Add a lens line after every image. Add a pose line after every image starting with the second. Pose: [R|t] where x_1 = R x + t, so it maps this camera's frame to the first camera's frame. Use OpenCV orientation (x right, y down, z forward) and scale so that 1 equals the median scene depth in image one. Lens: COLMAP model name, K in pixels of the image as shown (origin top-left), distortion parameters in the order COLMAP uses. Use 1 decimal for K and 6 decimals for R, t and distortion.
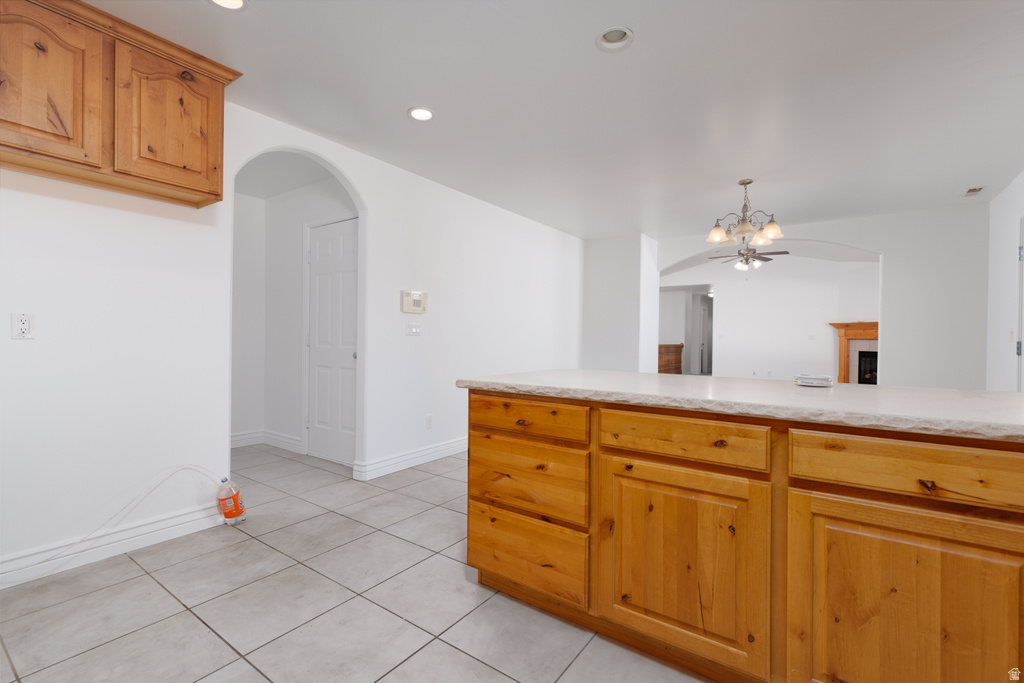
lens RADIAL K [[458.9, 0, 518.4], [0, 458.9, 337.9], [0, 0, 1]] dist [0.004679, -0.000830]
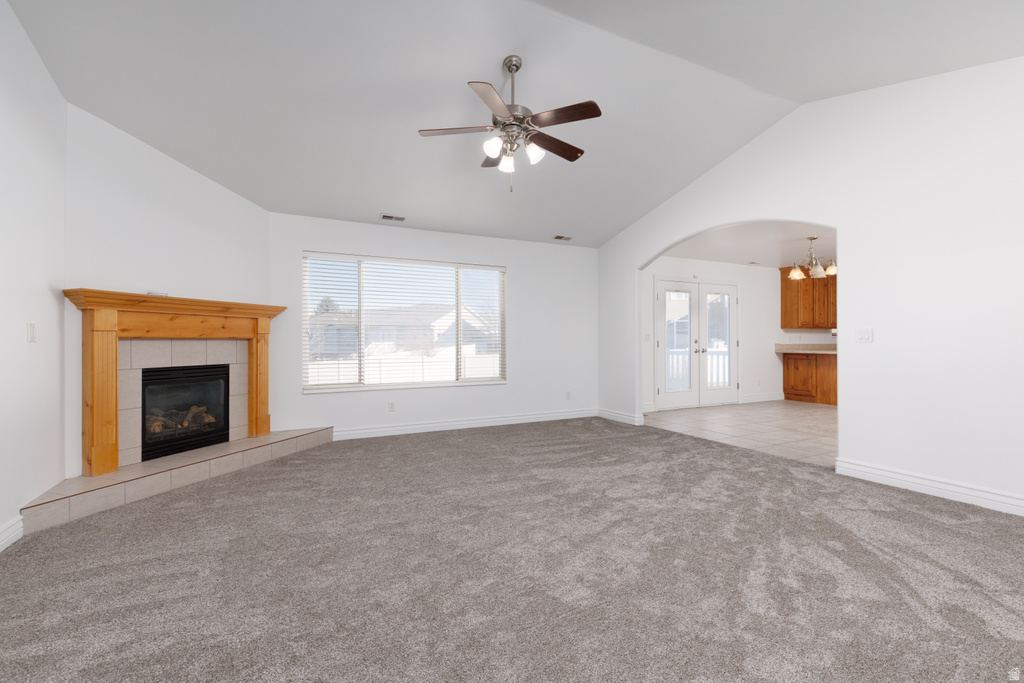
lens RADIAL K [[458.9, 0, 515.2], [0, 458.9, 340.9], [0, 0, 1]] dist [0.004679, -0.000830]
pose [[-0.884291, -0.010275, 0.466823, 1.167295], [-0.007639, 0.999942, 0.007540, -0.002187], [-0.466874, 0.003102, -0.884319, 5.073290]]
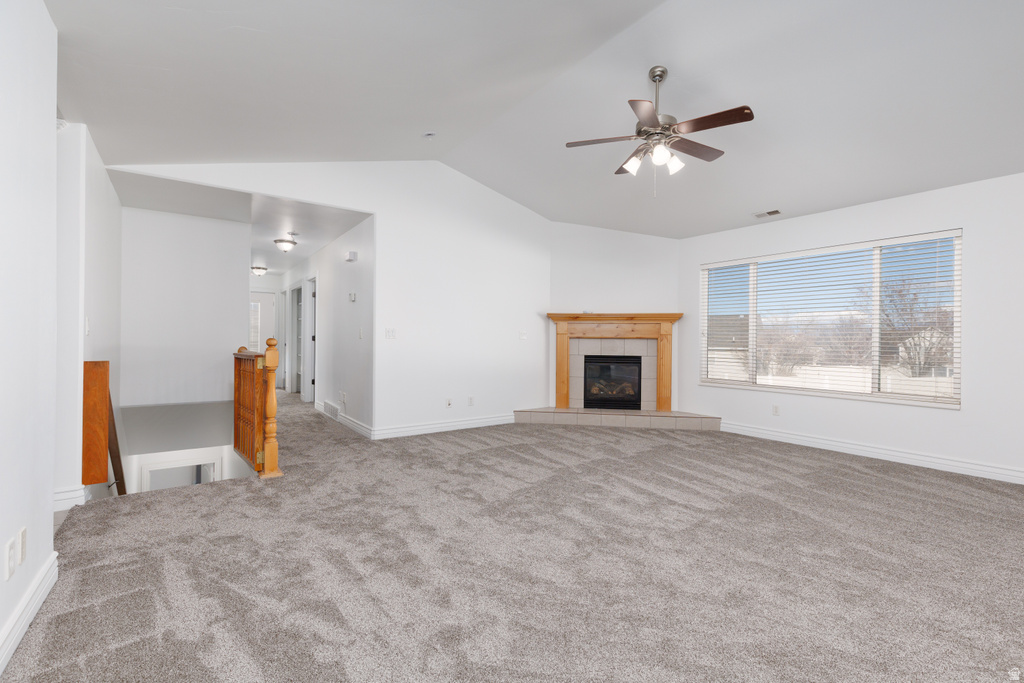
lens RADIAL K [[458.9, 0, 517.3], [0, 458.9, 338.6], [0, 0, 1]] dist [0.004679, -0.000830]
pose [[0.328727, -0.010946, 0.944361, 0.253500], [-0.002549, 0.999919, 0.012478, -0.018371], [-0.944421, -0.006509, 0.328673, 3.681201]]
